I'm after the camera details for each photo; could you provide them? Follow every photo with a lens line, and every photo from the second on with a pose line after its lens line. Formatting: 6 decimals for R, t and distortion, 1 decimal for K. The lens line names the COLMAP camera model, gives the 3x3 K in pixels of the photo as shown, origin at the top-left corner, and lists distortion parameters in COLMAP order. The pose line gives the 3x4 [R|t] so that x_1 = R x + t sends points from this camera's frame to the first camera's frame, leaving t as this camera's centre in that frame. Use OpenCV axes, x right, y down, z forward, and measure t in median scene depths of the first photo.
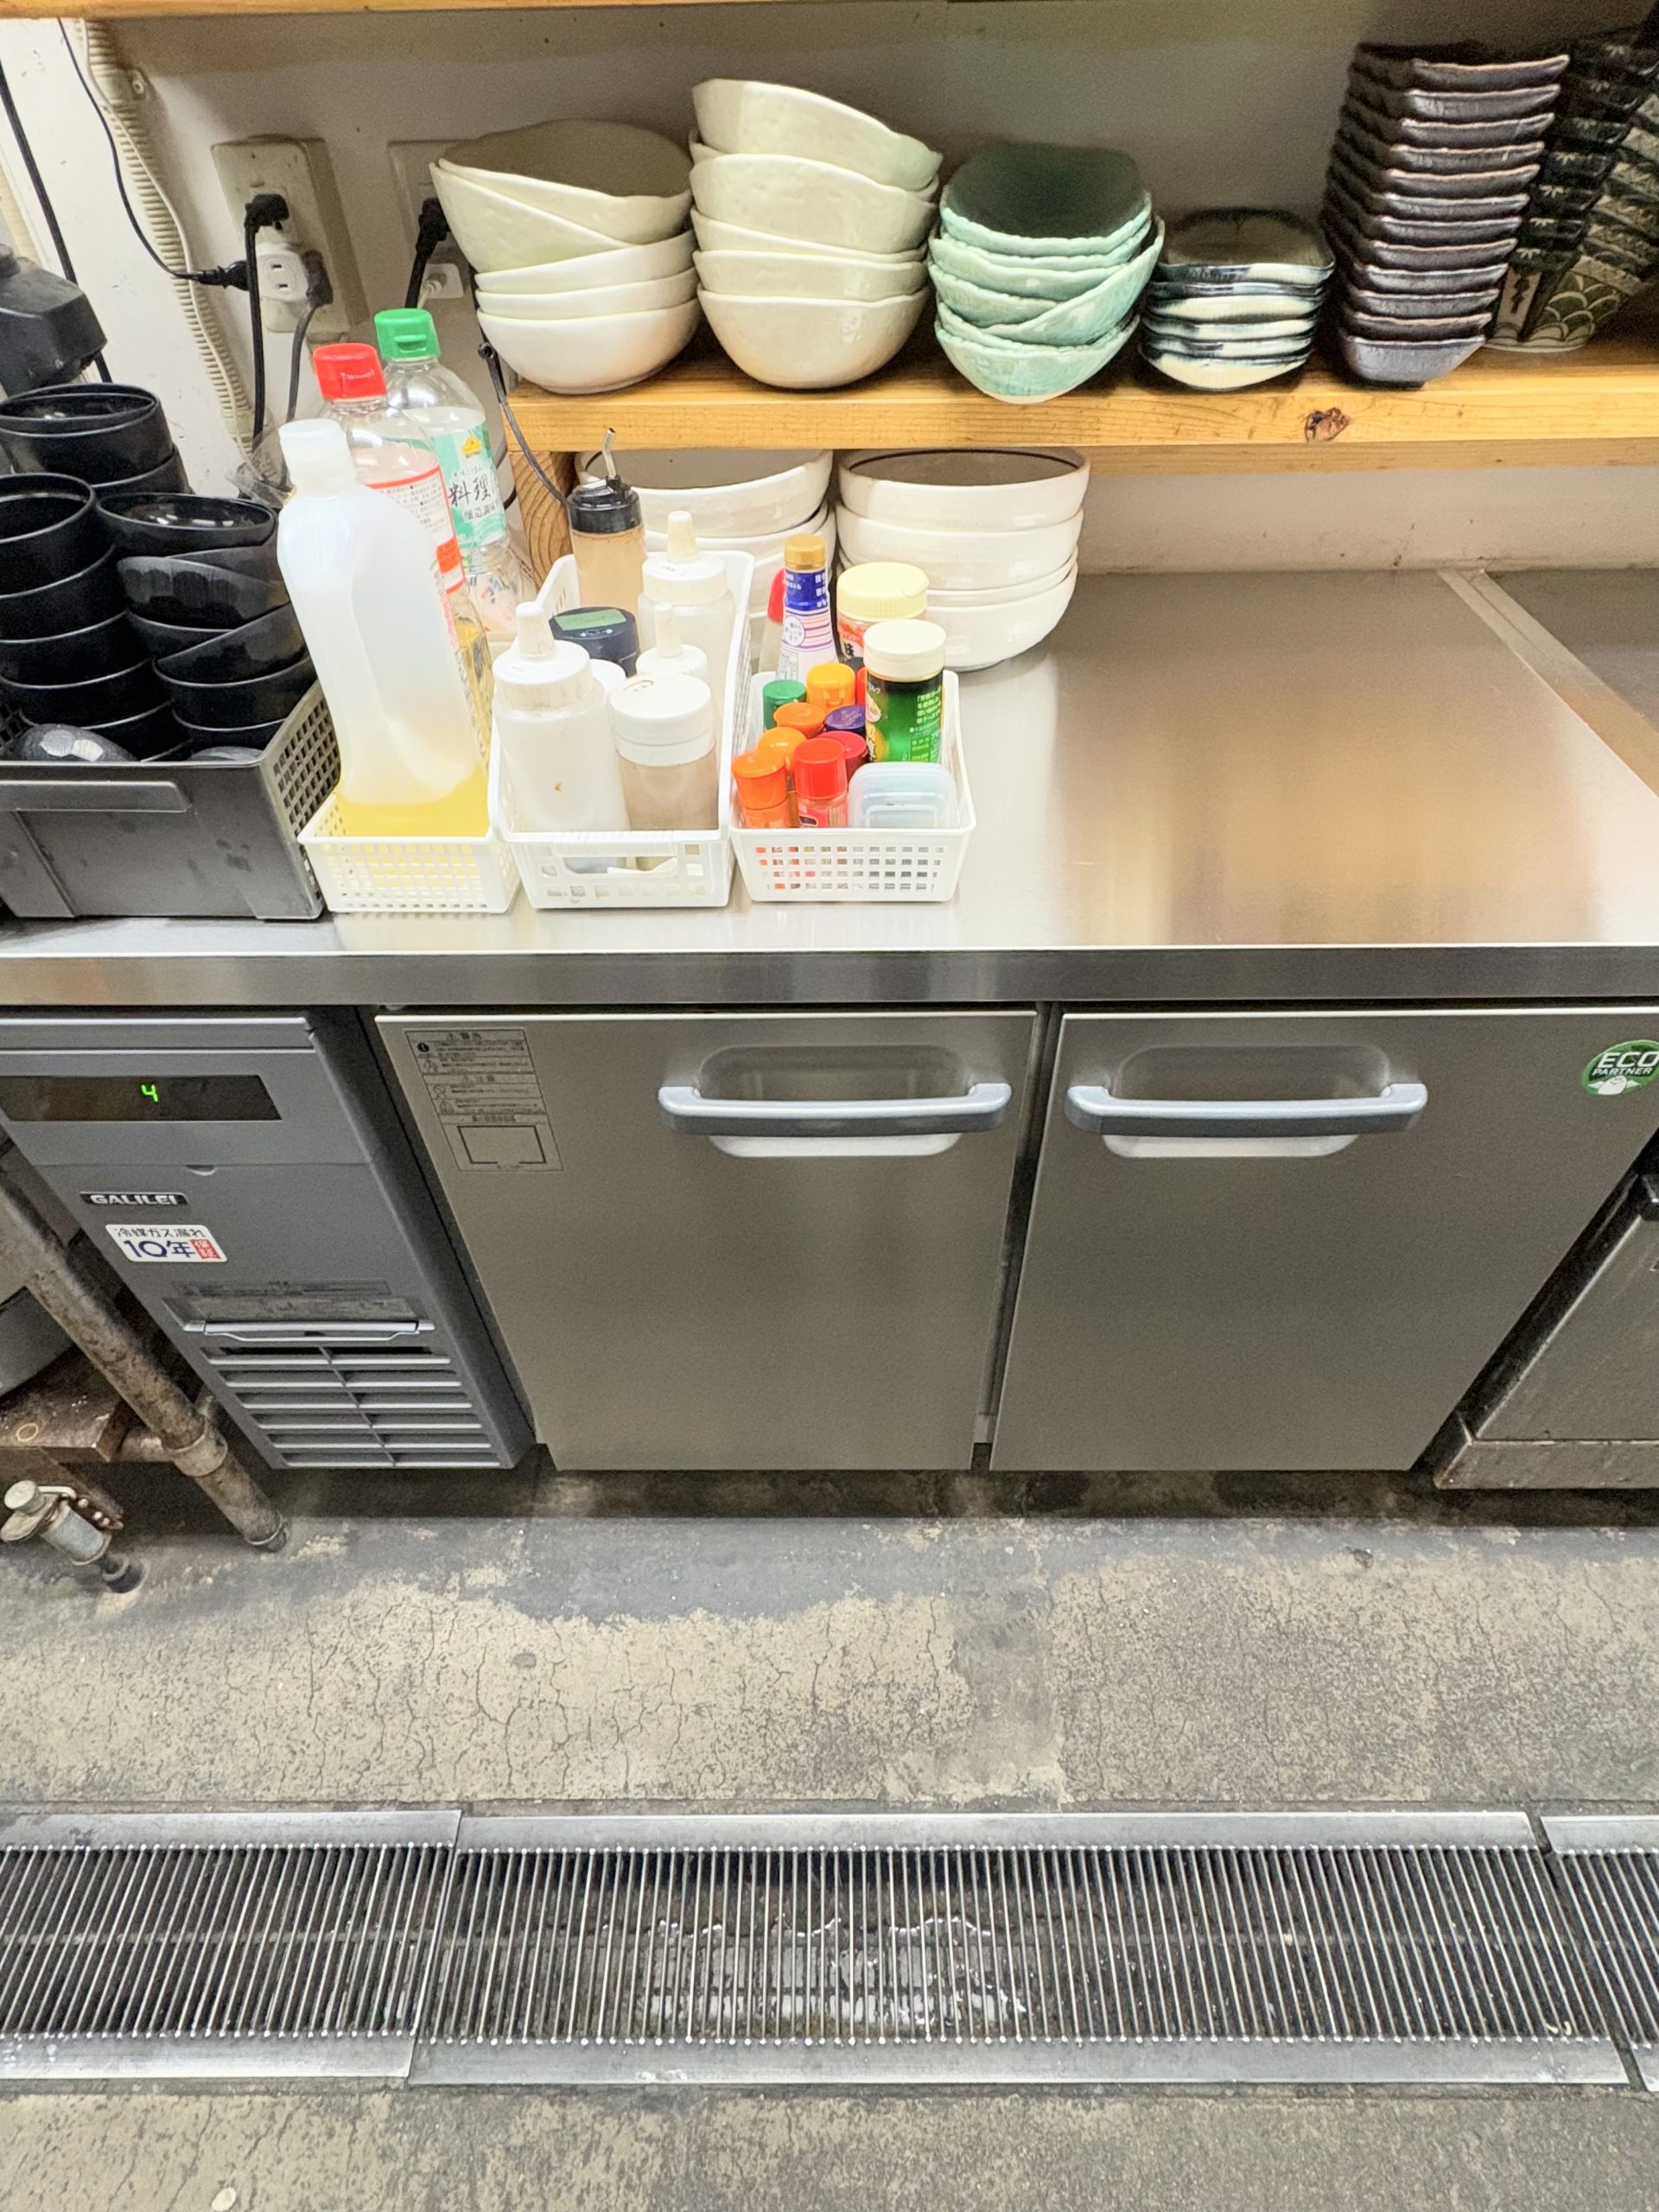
lens RADIAL K [[1123.4, 0, 827.7], [0, 1123.4, 1099.7], [0, 0, 1]] dist [0.002637, 0.001127]
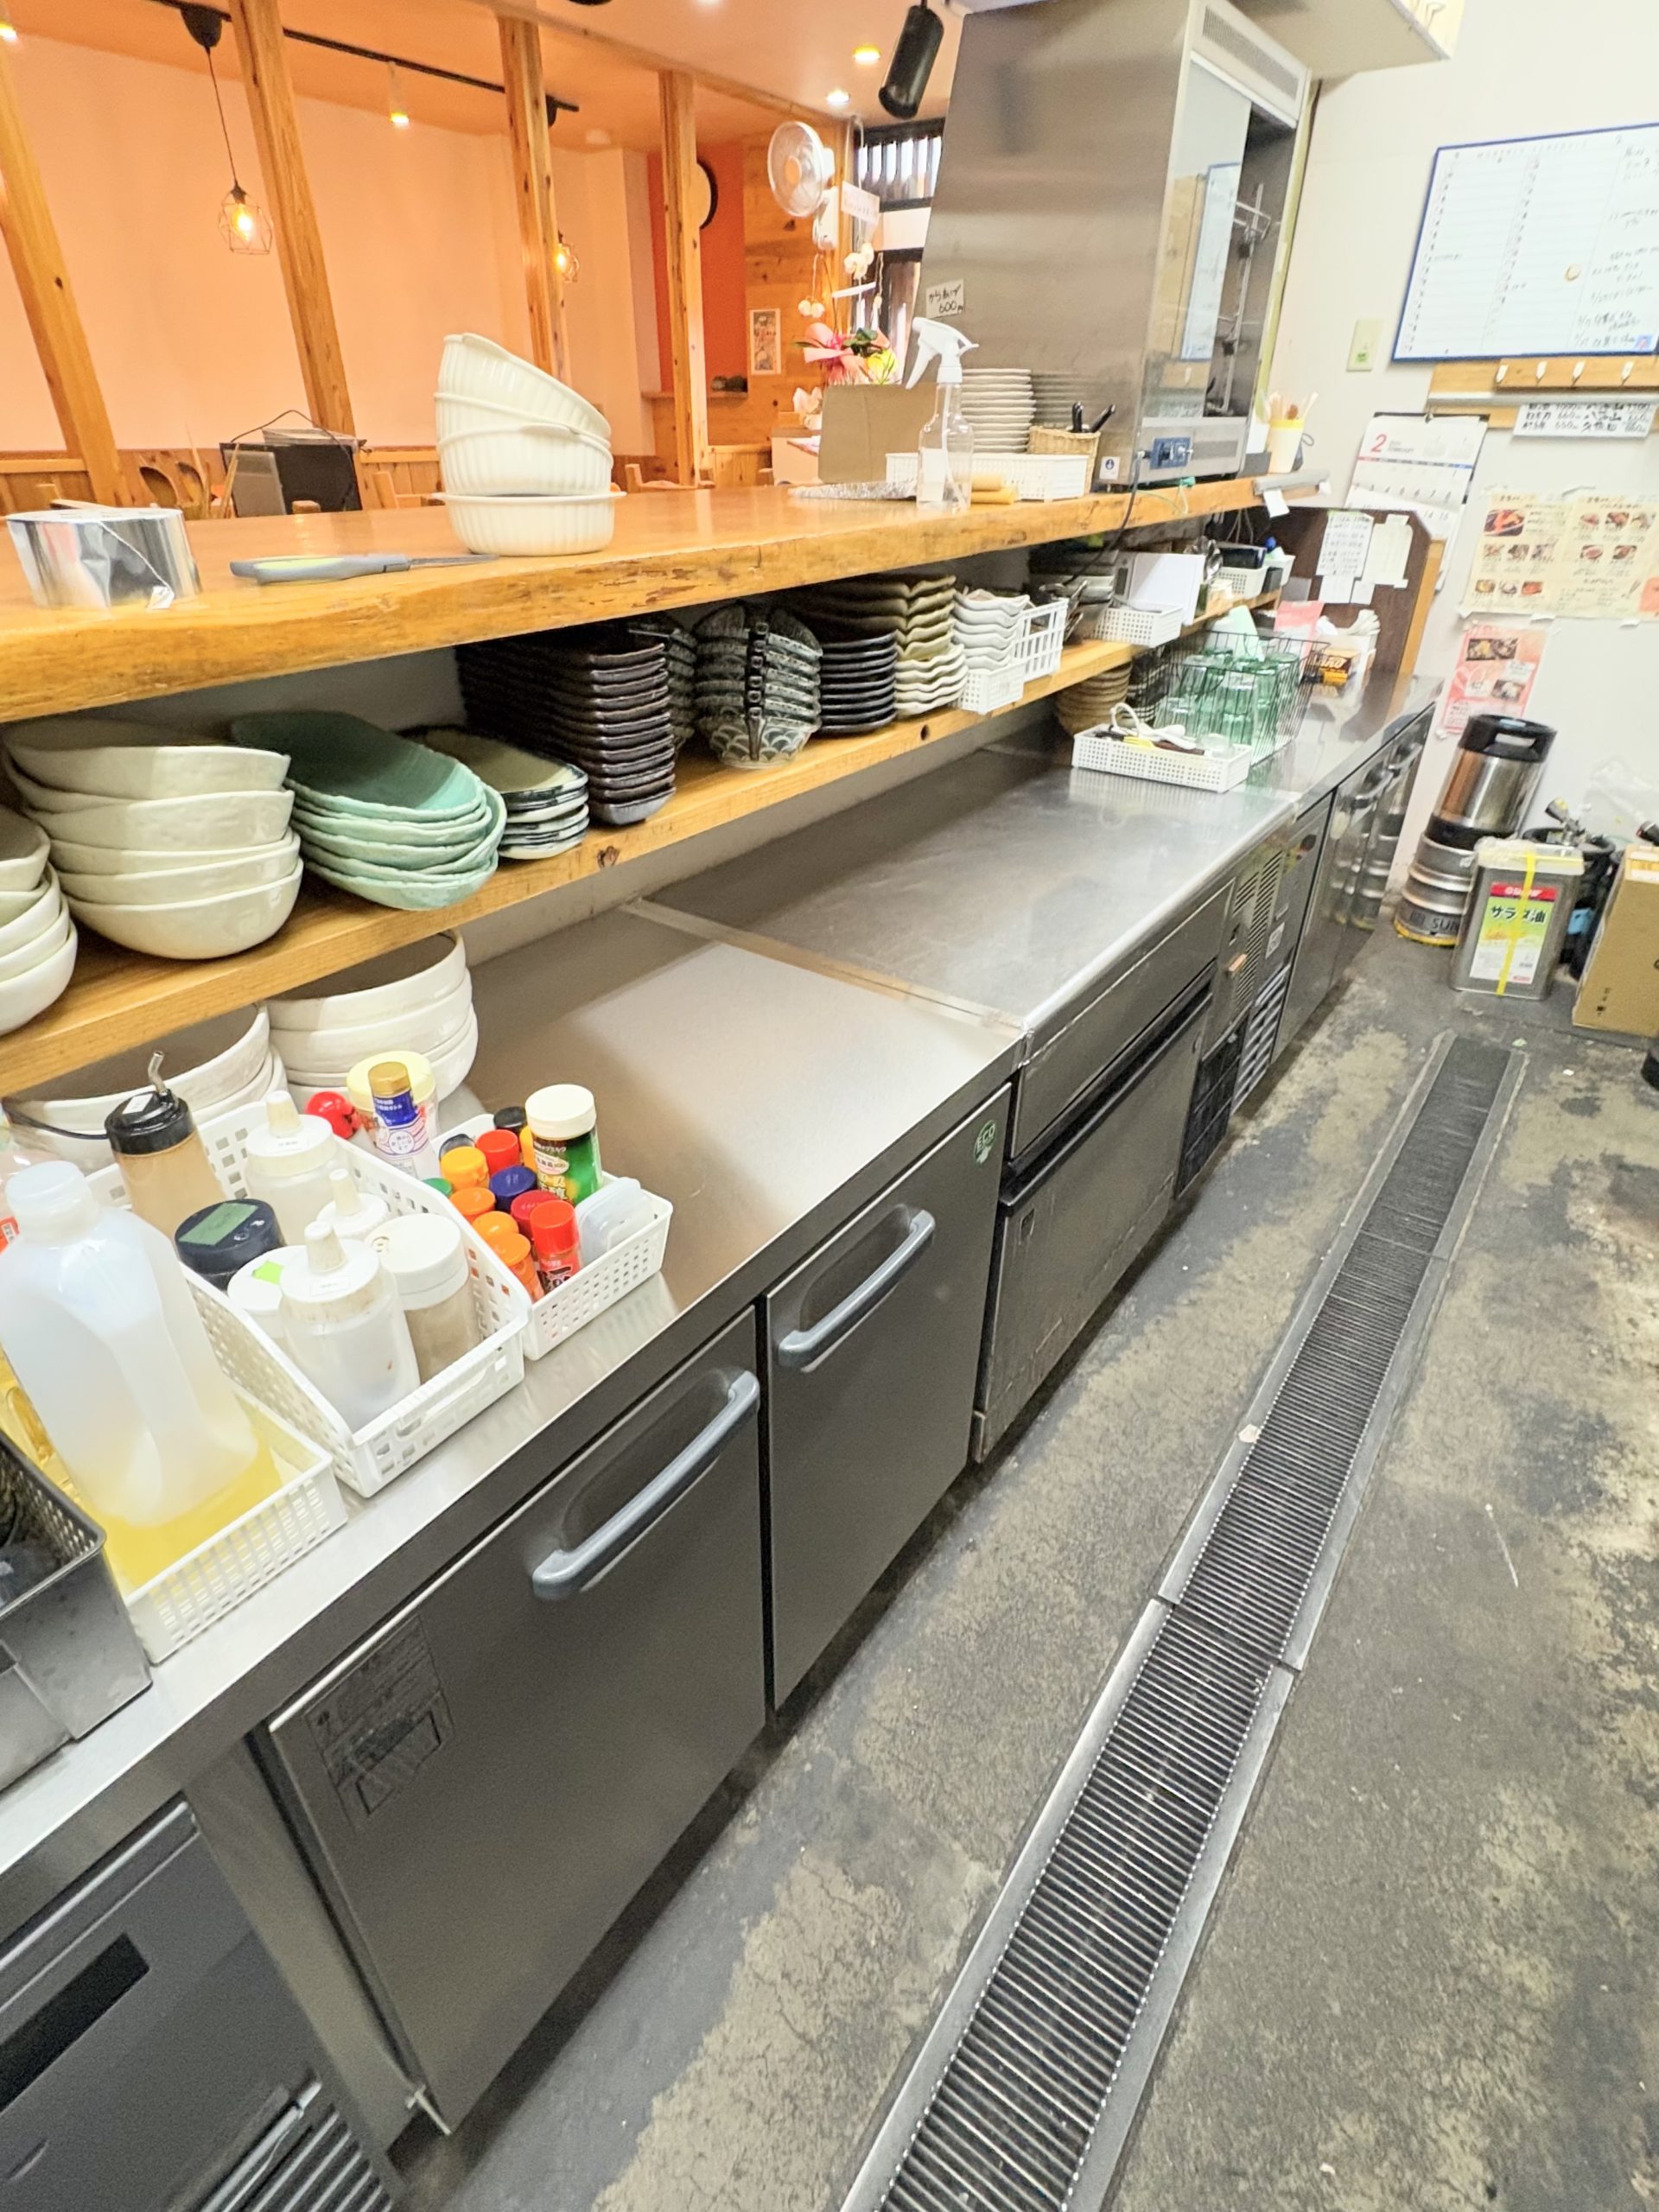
lens RADIAL K [[1123.4, 0, 821.1], [0, 1123.4, 1108.9], [0, 0, 1]] dist [0.002637, 0.001127]
pose [[0.575990, -0.412887, 0.705521, -0.452840], [0.560501, 0.827720, 0.026805, -0.199797], [-0.595041, 0.380005, 0.708182, -0.024860]]
